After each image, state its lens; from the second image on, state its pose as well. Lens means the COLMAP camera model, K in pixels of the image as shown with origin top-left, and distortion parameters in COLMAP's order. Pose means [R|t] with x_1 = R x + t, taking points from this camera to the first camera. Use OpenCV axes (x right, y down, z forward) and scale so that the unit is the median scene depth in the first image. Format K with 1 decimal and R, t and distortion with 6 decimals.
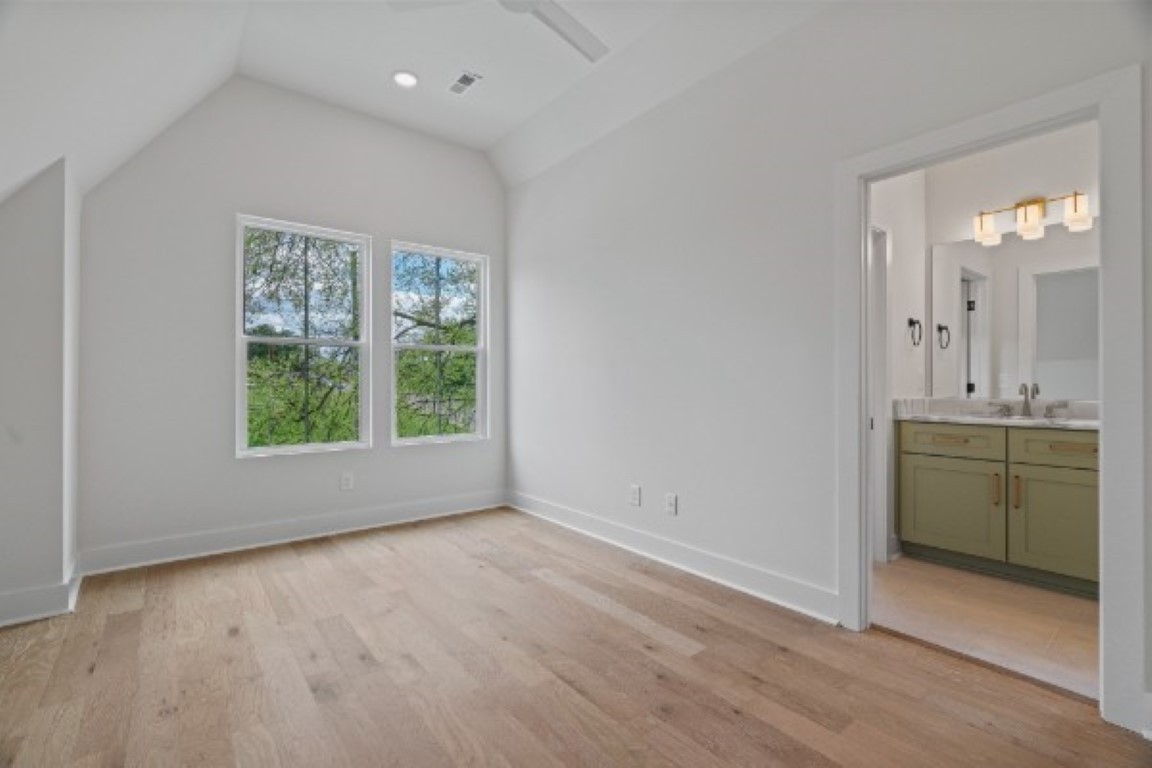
lens RADIAL K [[516.1, 0, 576.0], [0, 516.1, 384.0], [0, 0, 1]] dist [-0.000381, -0.000295]
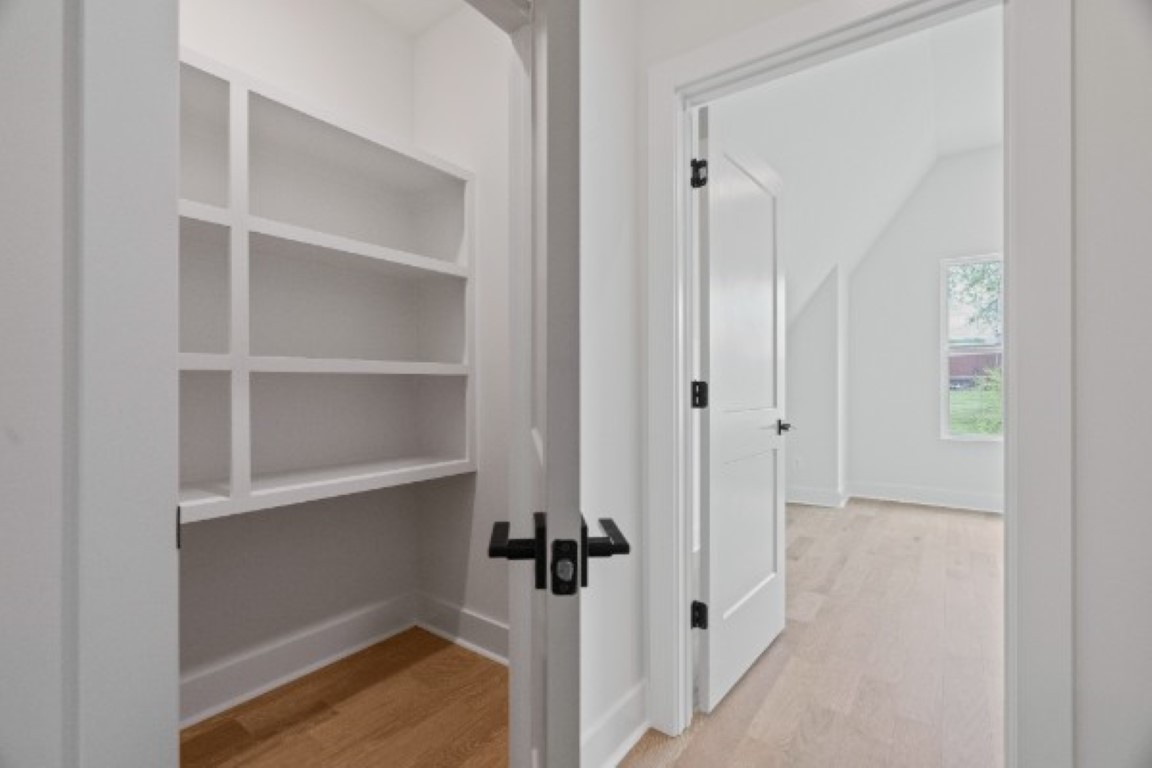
lens RADIAL K [[516.1, 0, 576.0], [0, 516.1, 384.0], [0, 0, 1]] dist [-0.000381, -0.000295]
pose [[0.274248, -0.003471, -0.961653, 0.540731], [0.000866, 0.999994, -0.003363, -0.000631], [0.961659, 0.000090, 0.274249, -0.423708]]
